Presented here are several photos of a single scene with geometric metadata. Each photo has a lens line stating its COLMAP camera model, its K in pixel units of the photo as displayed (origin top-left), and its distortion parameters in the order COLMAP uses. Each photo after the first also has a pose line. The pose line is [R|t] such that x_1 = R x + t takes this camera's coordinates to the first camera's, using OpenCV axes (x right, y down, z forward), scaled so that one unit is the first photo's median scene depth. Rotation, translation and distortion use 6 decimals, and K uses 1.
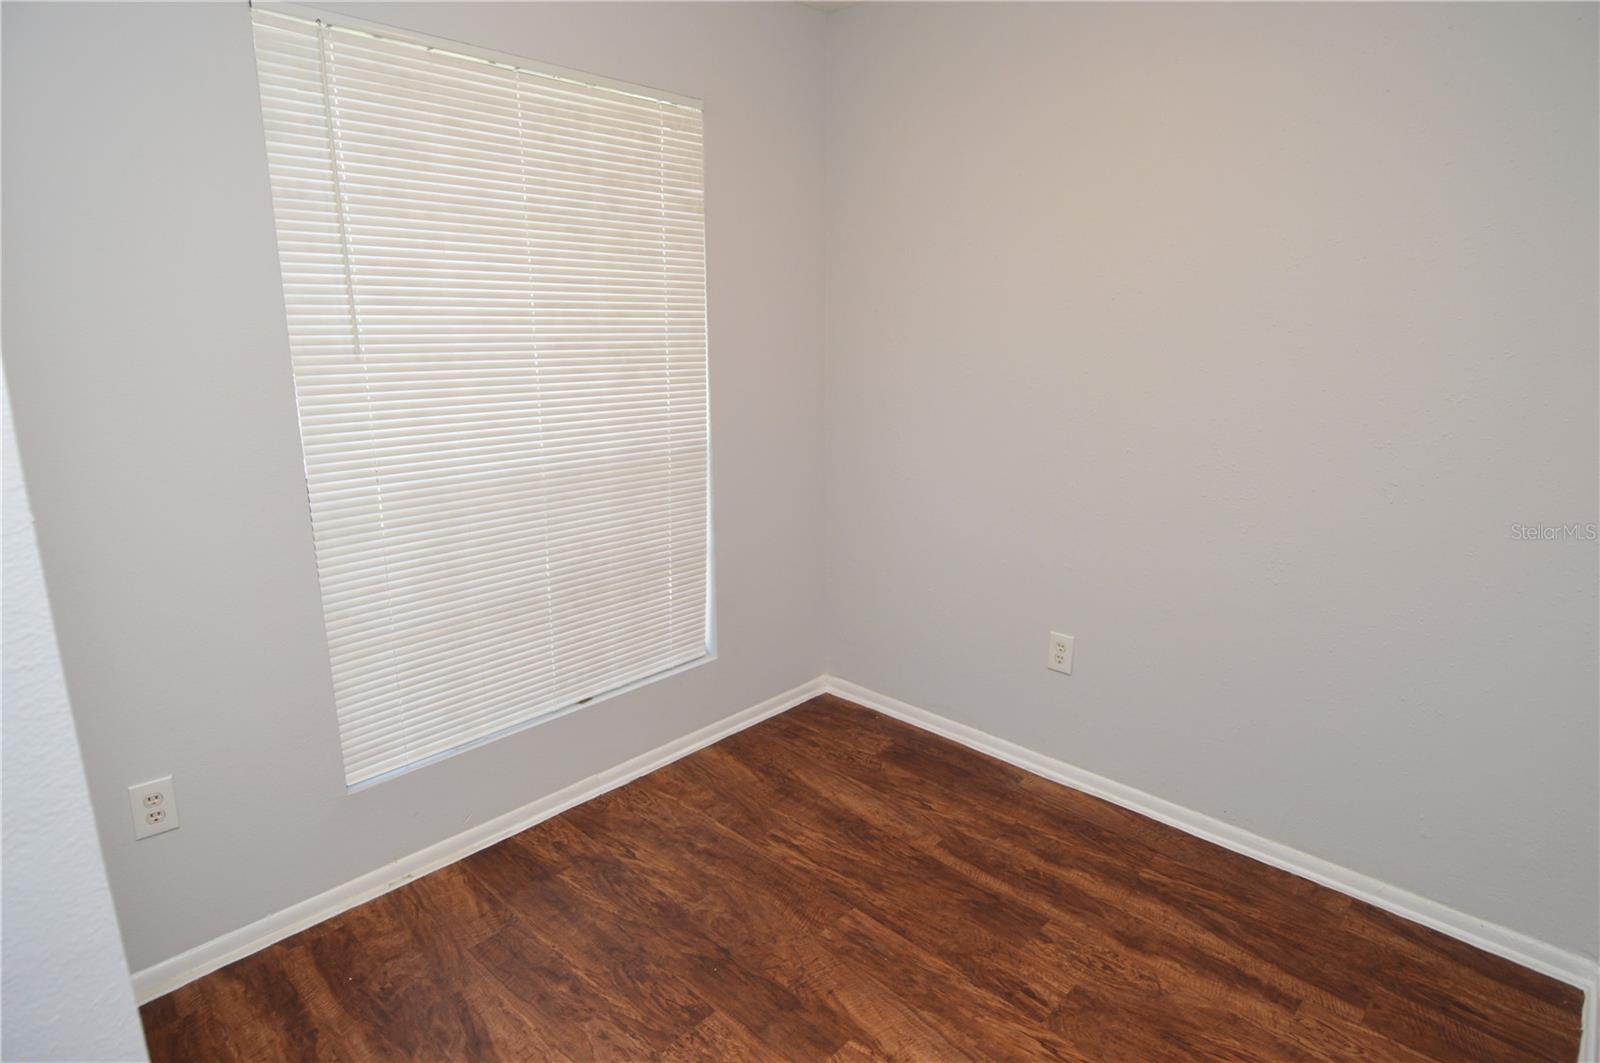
lens RADIAL K [[851.6, 0, 803.7], [0, 851.6, 509.6], [0, 0, 1]] dist [0.015408, -0.000756]
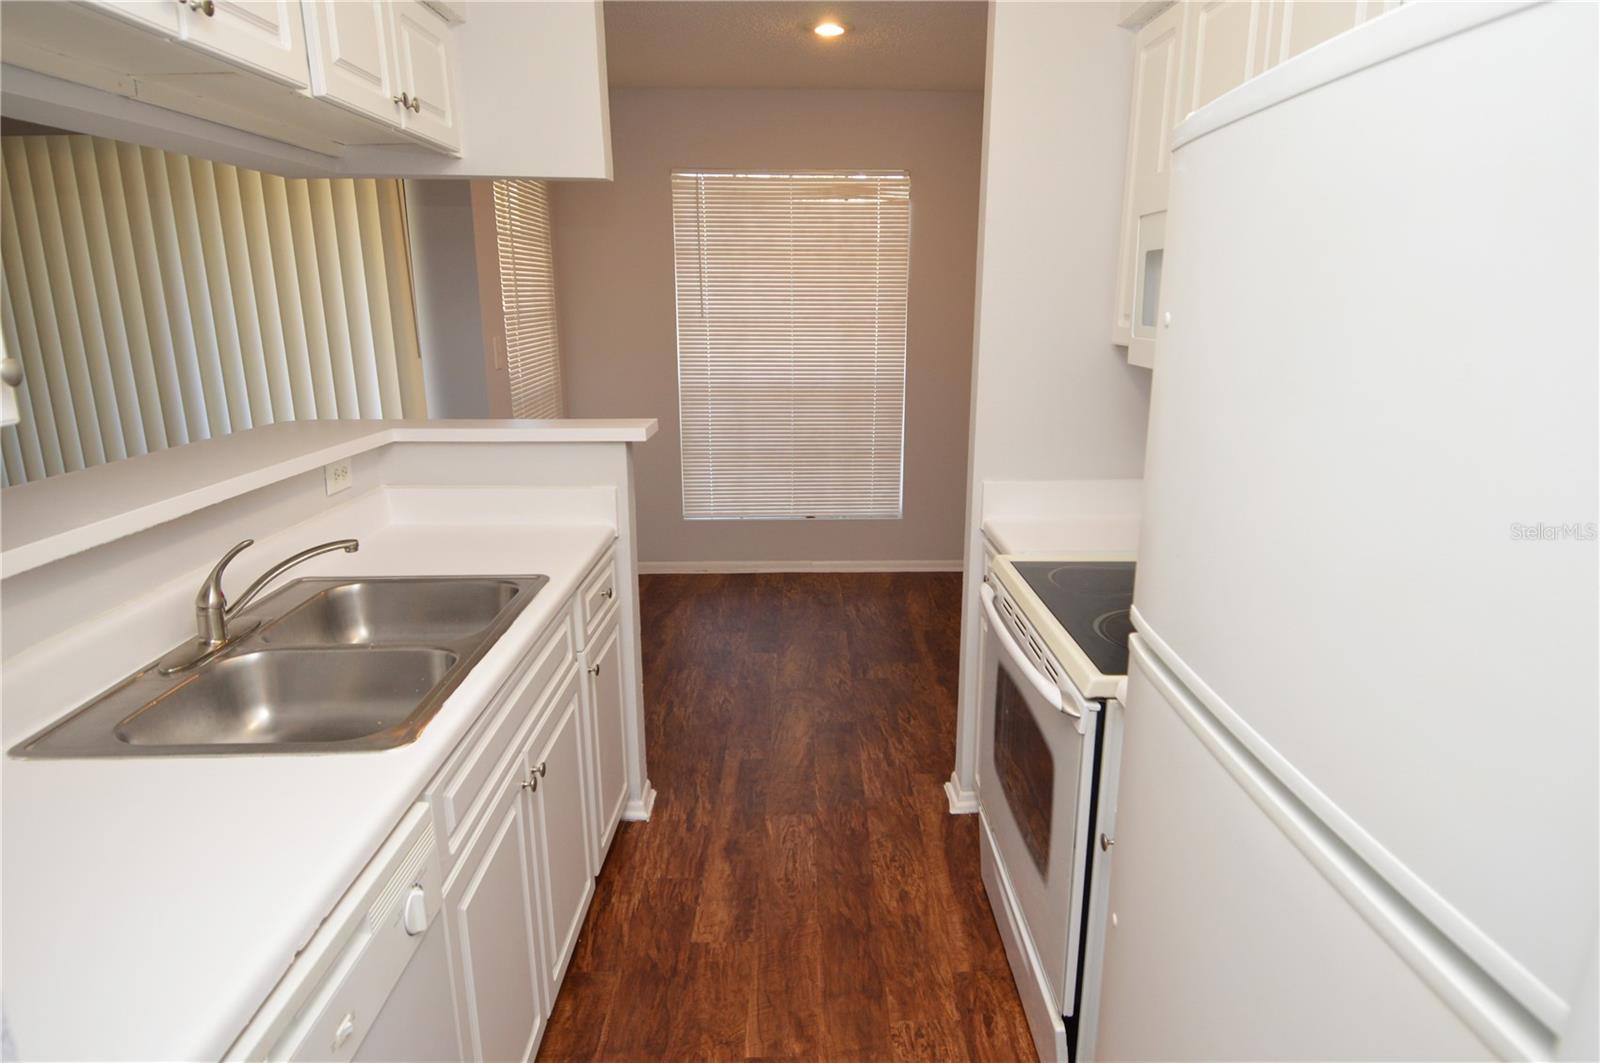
lens RADIAL K [[851.6, 0, 803.7], [0, 851.6, 509.6], [0, 0, 1]] dist [0.015408, -0.000756]
pose [[0.720407, 0.174746, -0.671177, 1.038402], [-0.152504, 0.983965, 0.092493, 0.050615], [0.676577, 0.035724, 0.735504, -0.358527]]
